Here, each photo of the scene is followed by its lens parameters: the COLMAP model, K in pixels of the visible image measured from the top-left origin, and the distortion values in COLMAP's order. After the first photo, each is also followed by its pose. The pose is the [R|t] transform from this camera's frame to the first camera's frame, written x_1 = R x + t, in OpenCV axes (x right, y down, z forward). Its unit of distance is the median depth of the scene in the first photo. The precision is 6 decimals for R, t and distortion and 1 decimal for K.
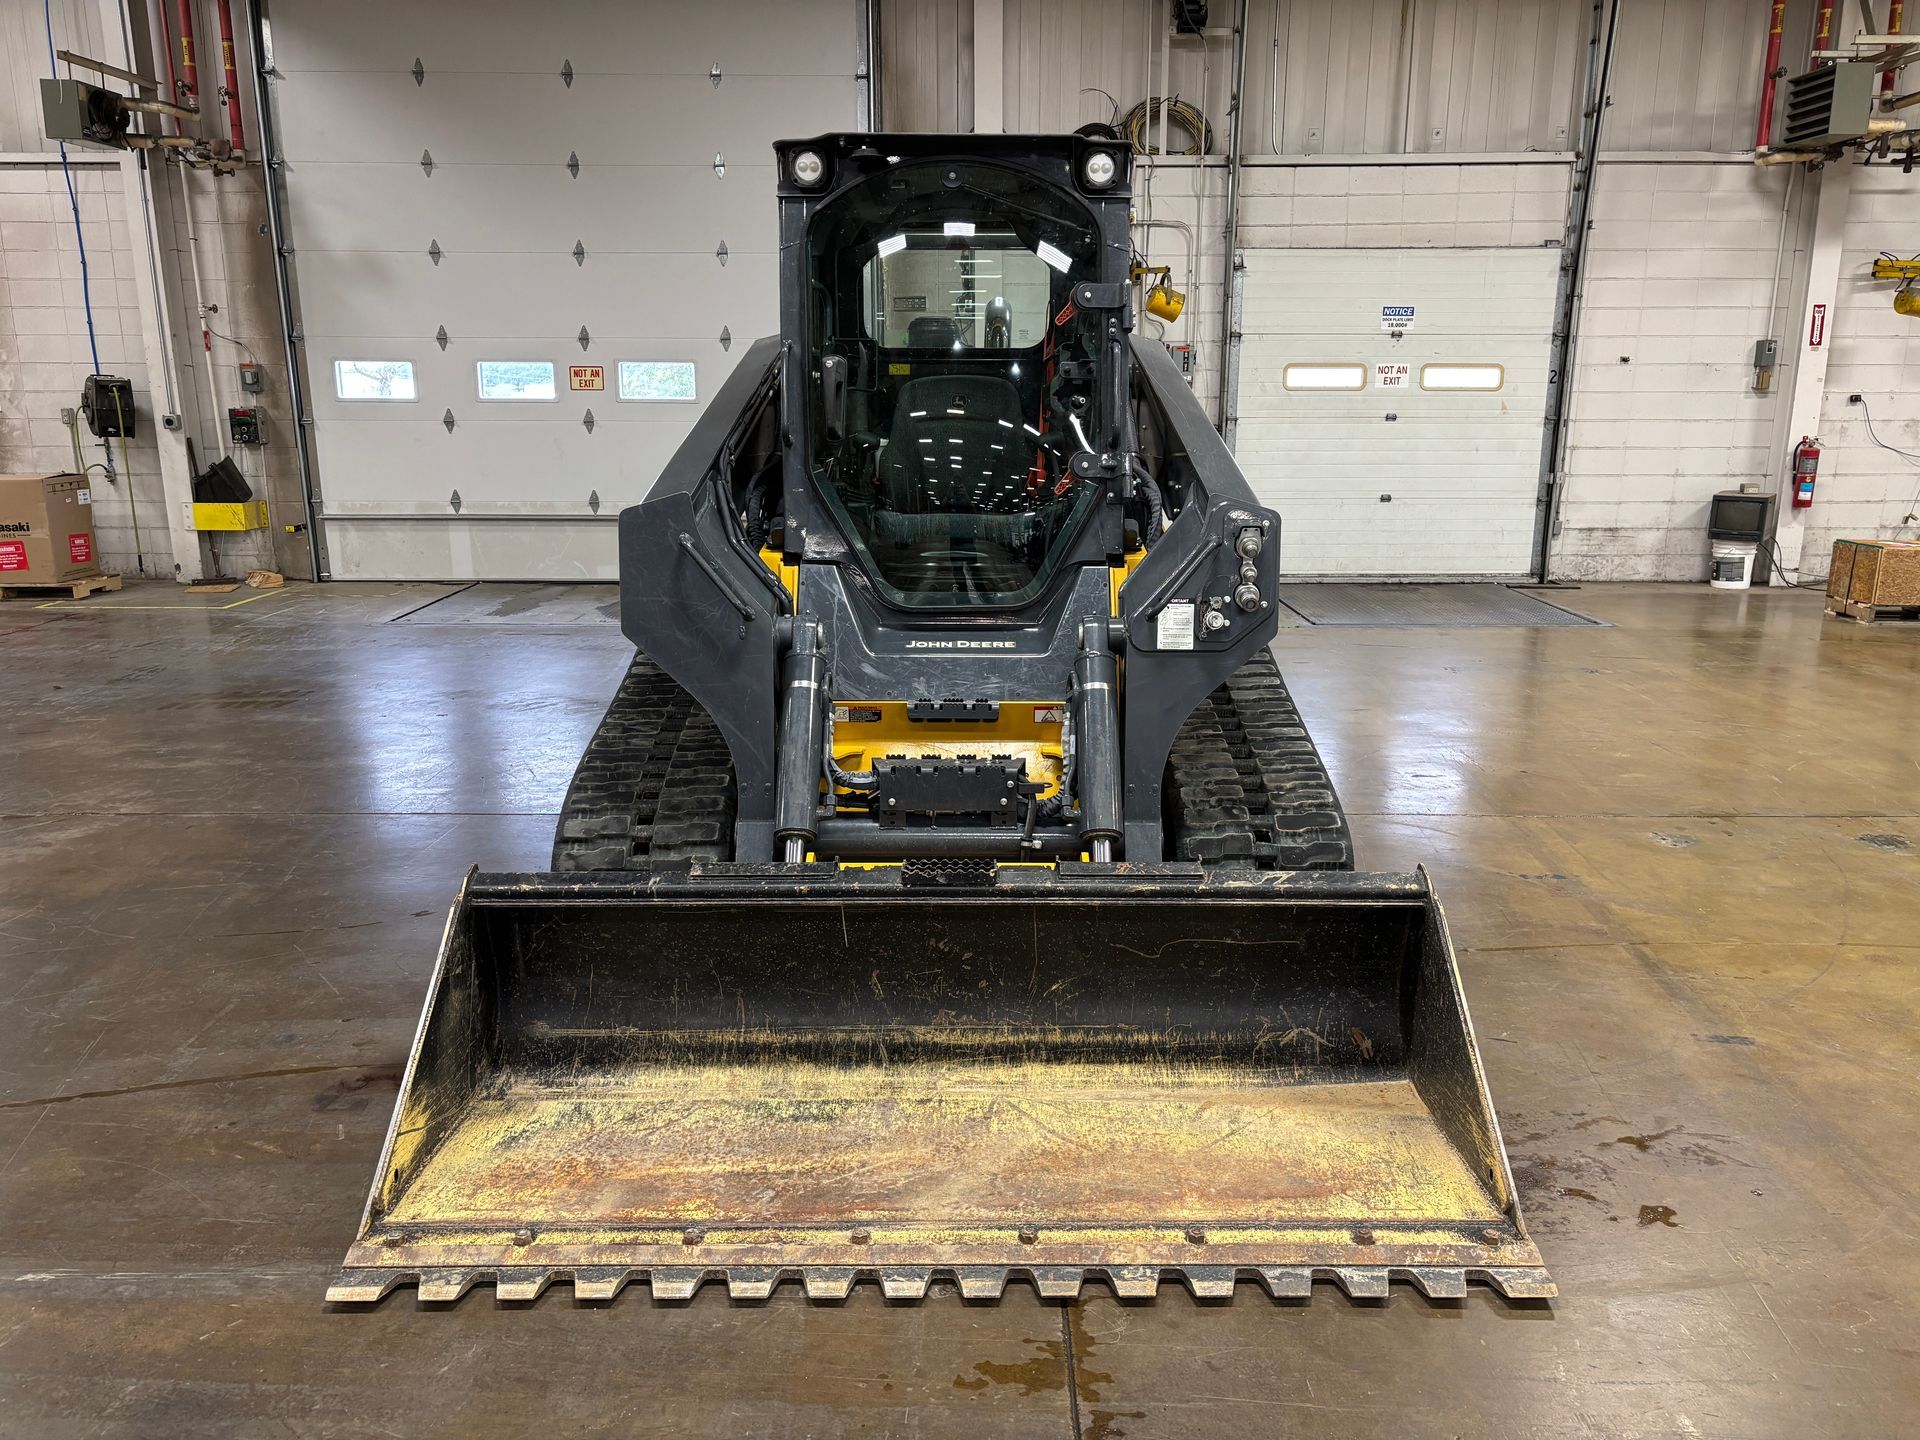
lens RADIAL K [[1433.3, 0, 968.0], [0, 1433.3, 741.4], [0, 0, 1]] dist [0.054595, -0.063727]
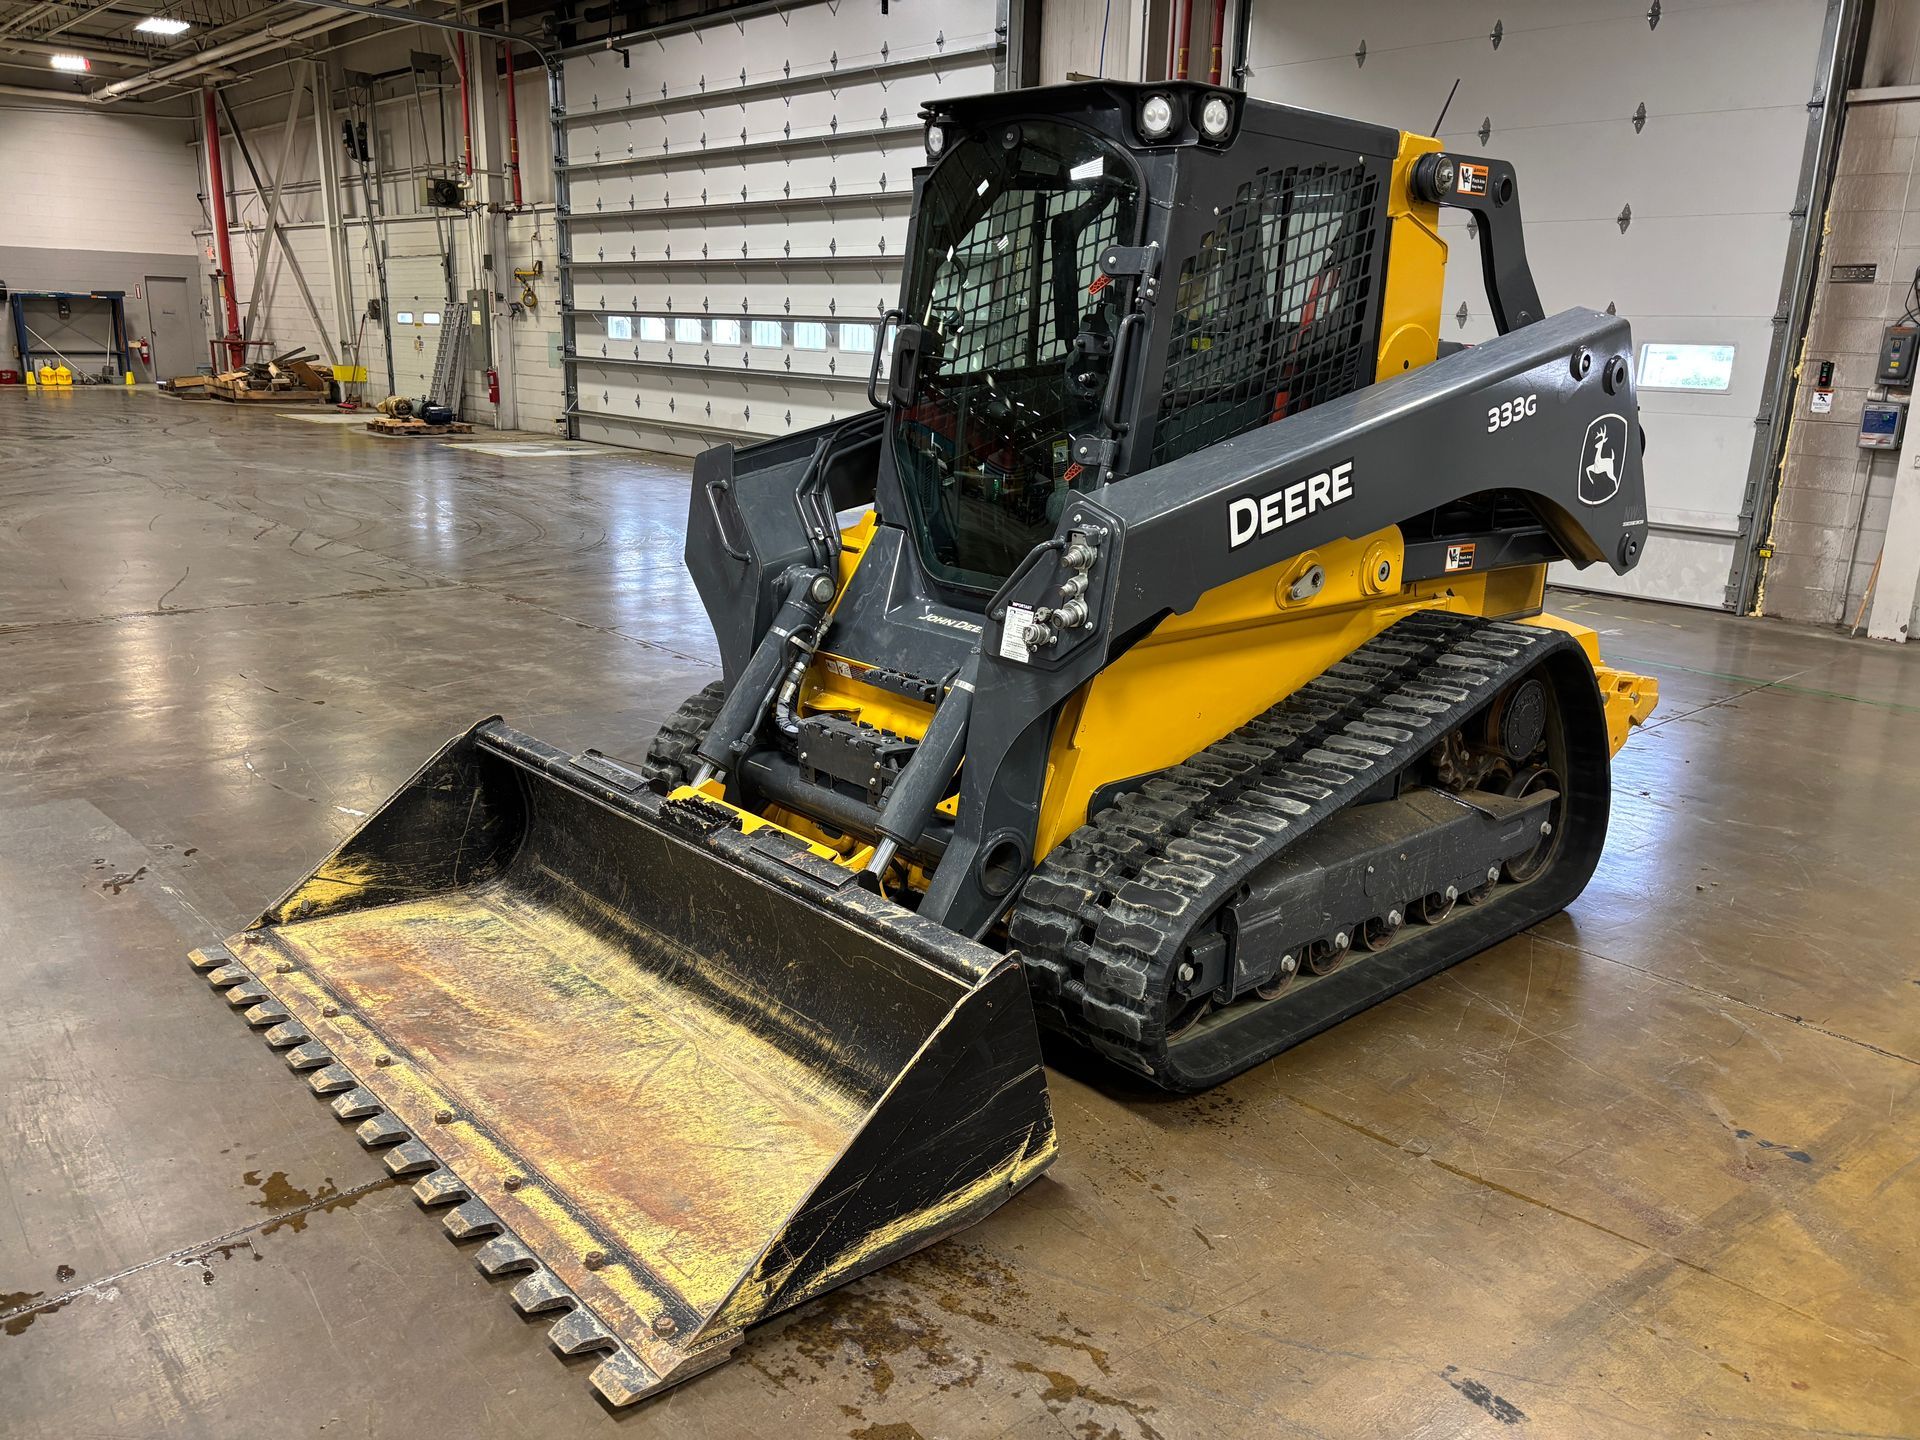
lens RADIAL K [[1445.6, 0, 967.6], [0, 1445.6, 732.0], [0, 0, 1]] dist [0.036108, -0.030342]
pose [[0.678135, 0.214480, -0.702944, 0.770639], [-0.210422, 0.973090, 0.093911, -0.098591], [0.704170, 0.084230, 0.705018, 0.354584]]
